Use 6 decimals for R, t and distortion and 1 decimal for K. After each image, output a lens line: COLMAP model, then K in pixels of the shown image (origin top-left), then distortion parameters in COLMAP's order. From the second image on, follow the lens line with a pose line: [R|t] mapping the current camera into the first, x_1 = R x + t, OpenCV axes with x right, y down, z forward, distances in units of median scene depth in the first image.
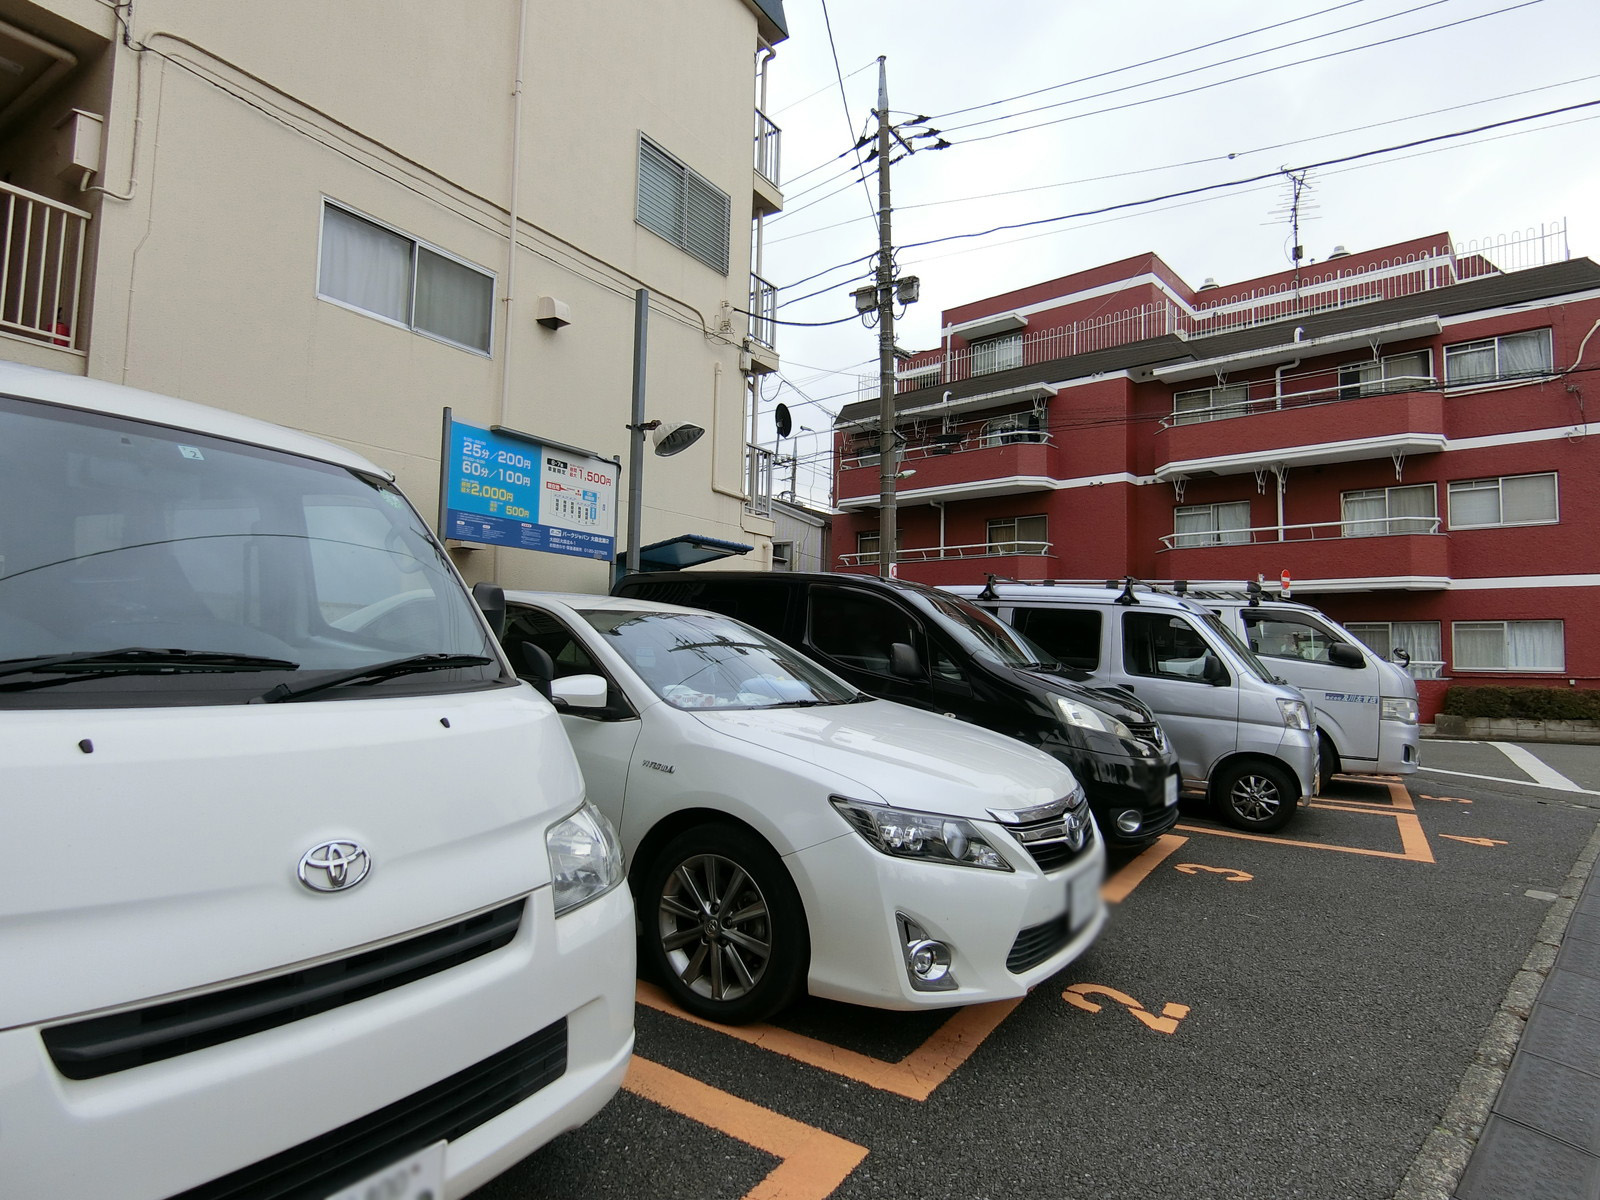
lens RADIAL K [[908.9, 0, 791.3], [0, 908.9, 595.6], [0, 0, 1]] dist [-0.002719, -0.001784]
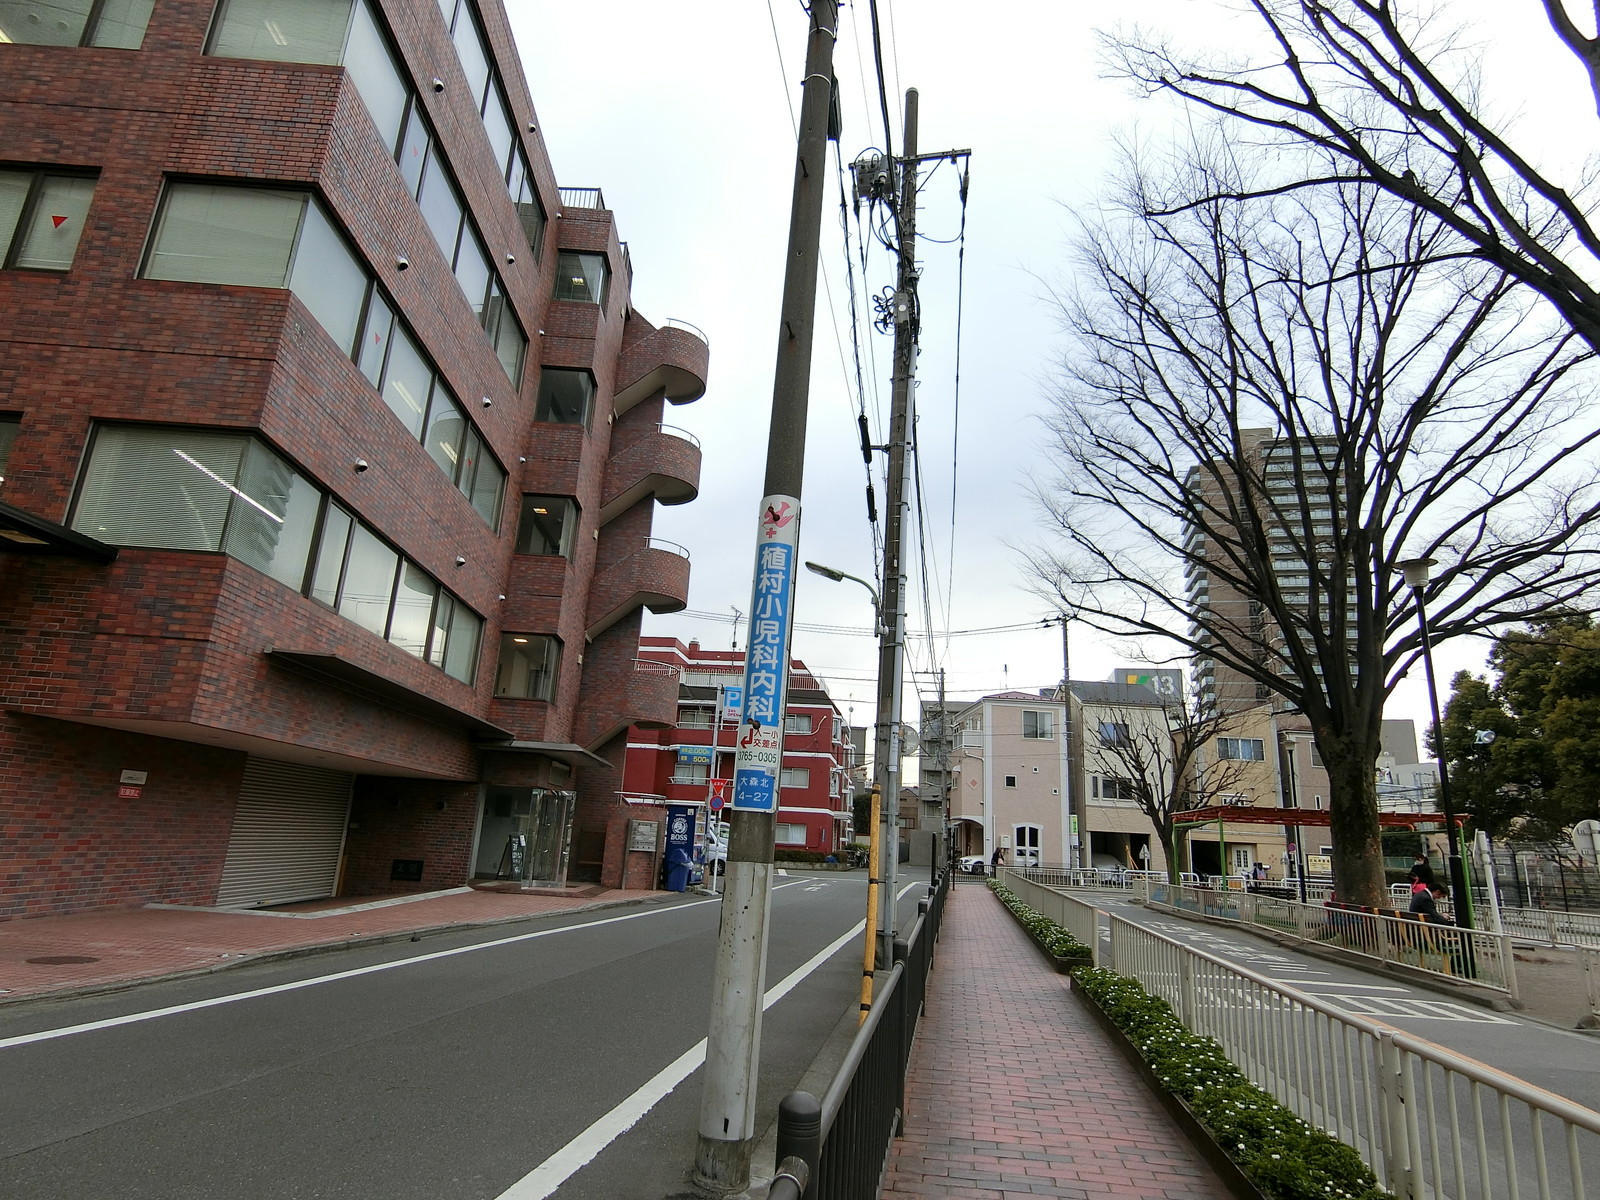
lens RADIAL K [[908.9, 0, 791.3], [0, 908.9, 595.6], [0, 0, 1]] dist [-0.002719, -0.001784]
pose [[0.822401, 0.170286, 0.542825, -0.567024], [-0.071915, 0.977616, -0.197727, -0.073822], [-0.564344, 0.123573, 0.816238, -0.926459]]
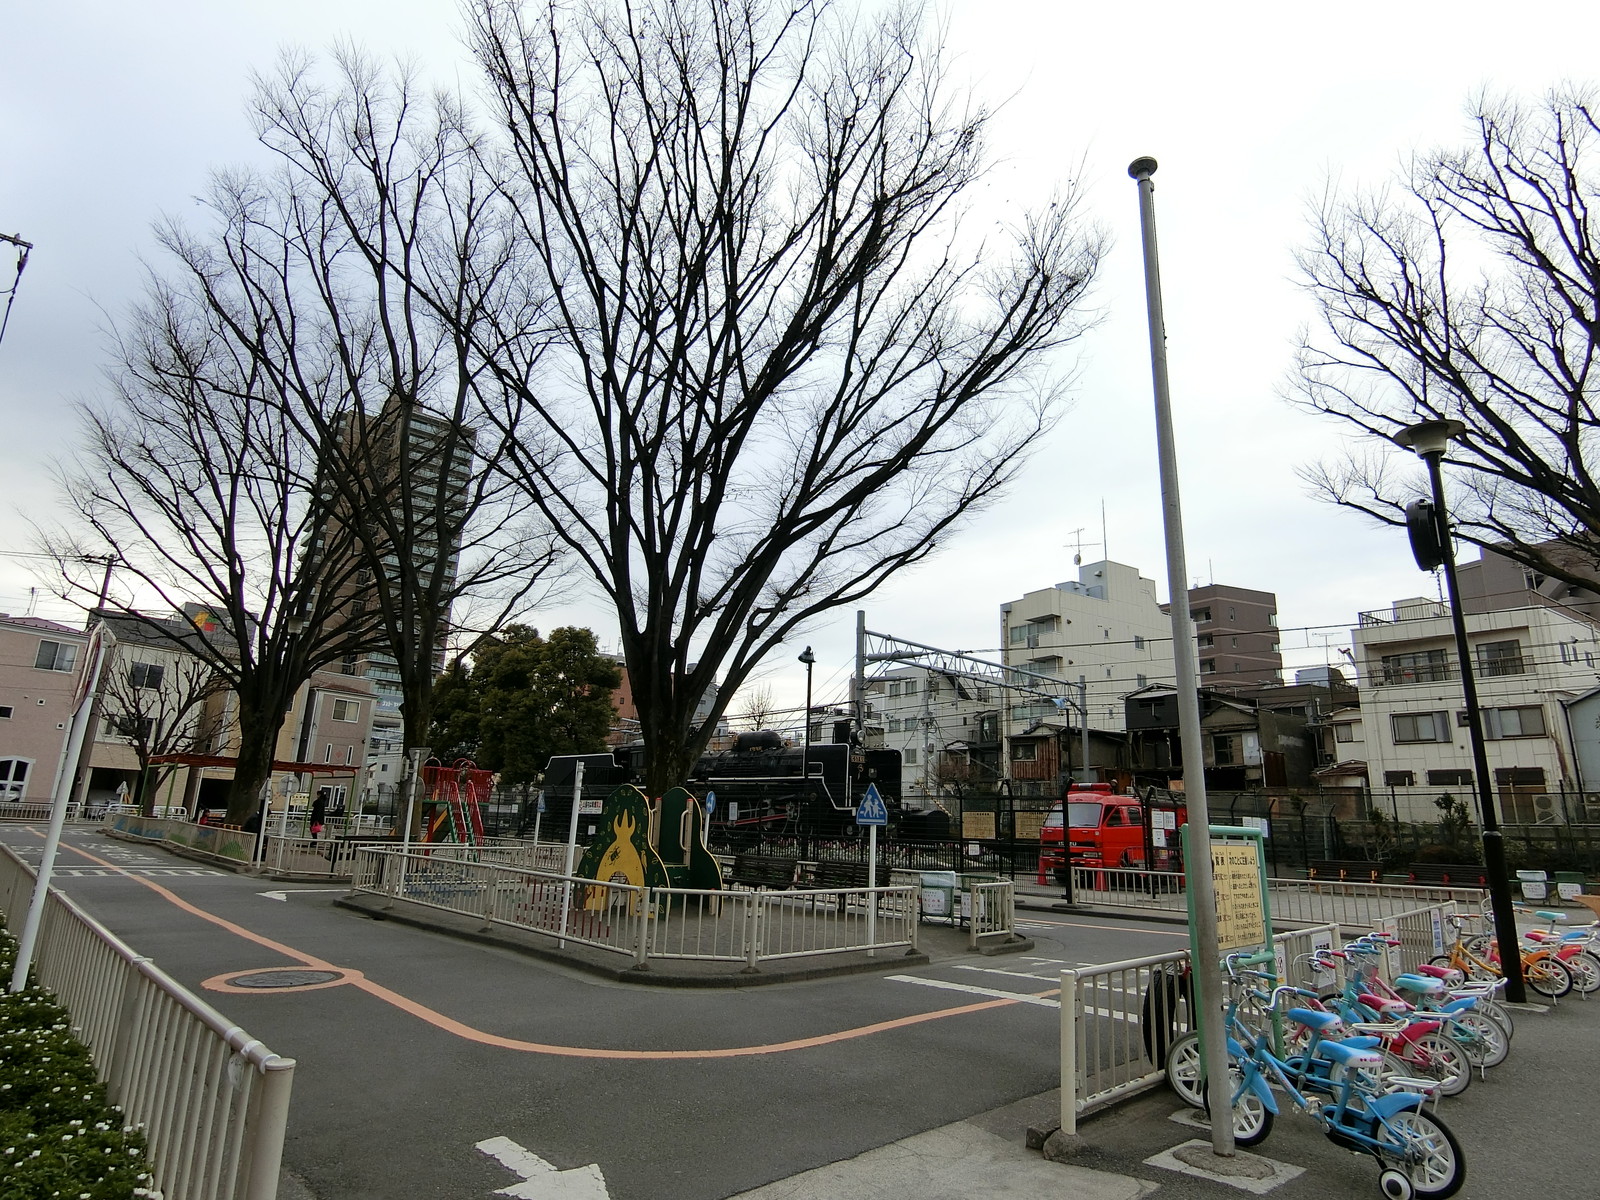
lens RADIAL K [[908.9, 0, 791.3], [0, 908.9, 595.6], [0, 0, 1]] dist [-0.002719, -0.001784]
pose [[0.041902, 0.229946, 0.972301, -0.825021], [-0.113420, 0.967960, -0.224031, -0.102642], [-0.992663, -0.100891, 0.066640, -1.235844]]
